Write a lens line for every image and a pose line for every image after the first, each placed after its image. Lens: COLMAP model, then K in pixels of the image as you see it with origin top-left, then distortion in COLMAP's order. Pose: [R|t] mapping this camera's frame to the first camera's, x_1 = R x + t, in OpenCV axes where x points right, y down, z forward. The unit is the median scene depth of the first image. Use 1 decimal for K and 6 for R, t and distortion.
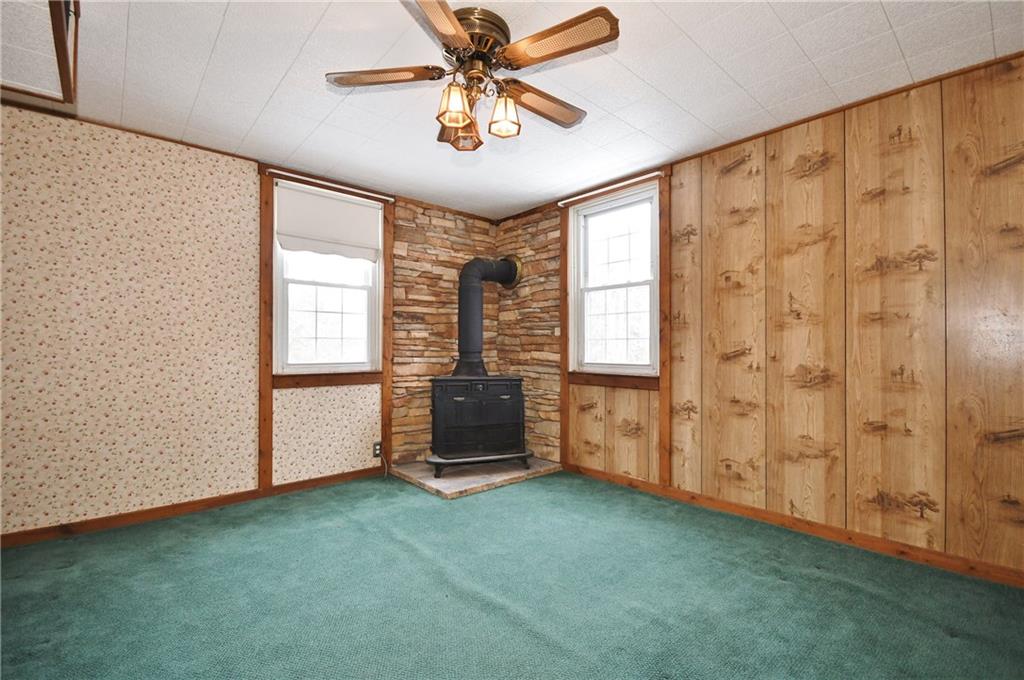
lens RADIAL K [[443.3, 0, 512.7], [0, 443.3, 346.5], [0, 0, 1]] dist [0.000694, -0.006396]
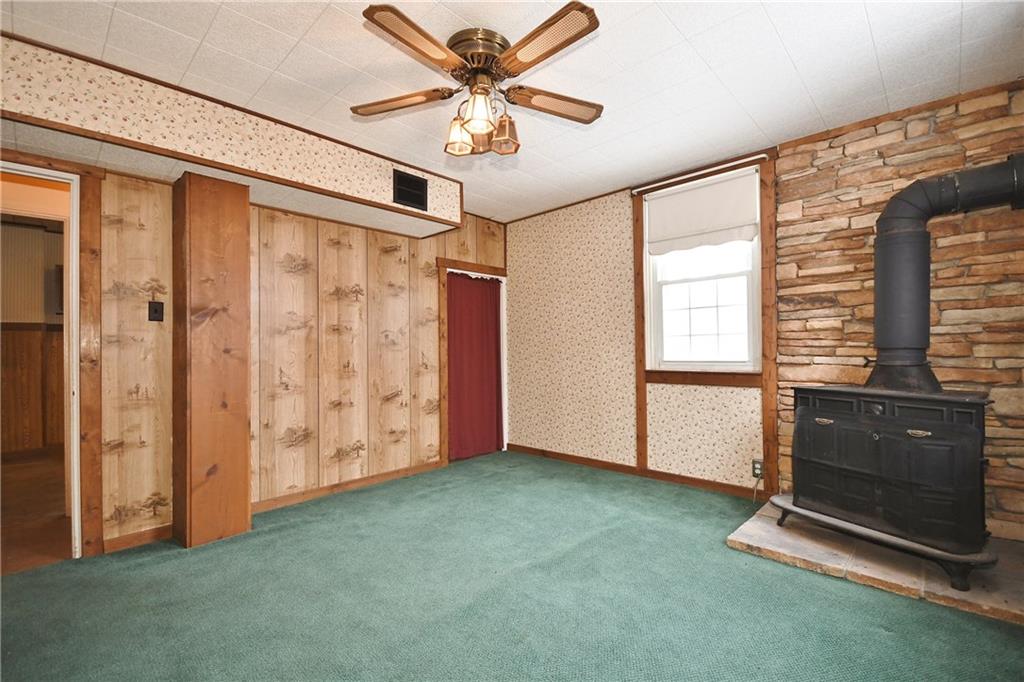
lens RADIAL K [[452.2, 0, 502.6], [0, 452.2, 345.8], [0, 0, 1]] dist [0.021388, -0.019604]
pose [[0.072095, -0.010312, -0.997344, 0.499776], [0.018807, 0.999783, -0.008978, 0.004833], [0.997220, -0.018110, 0.072274, 0.476880]]
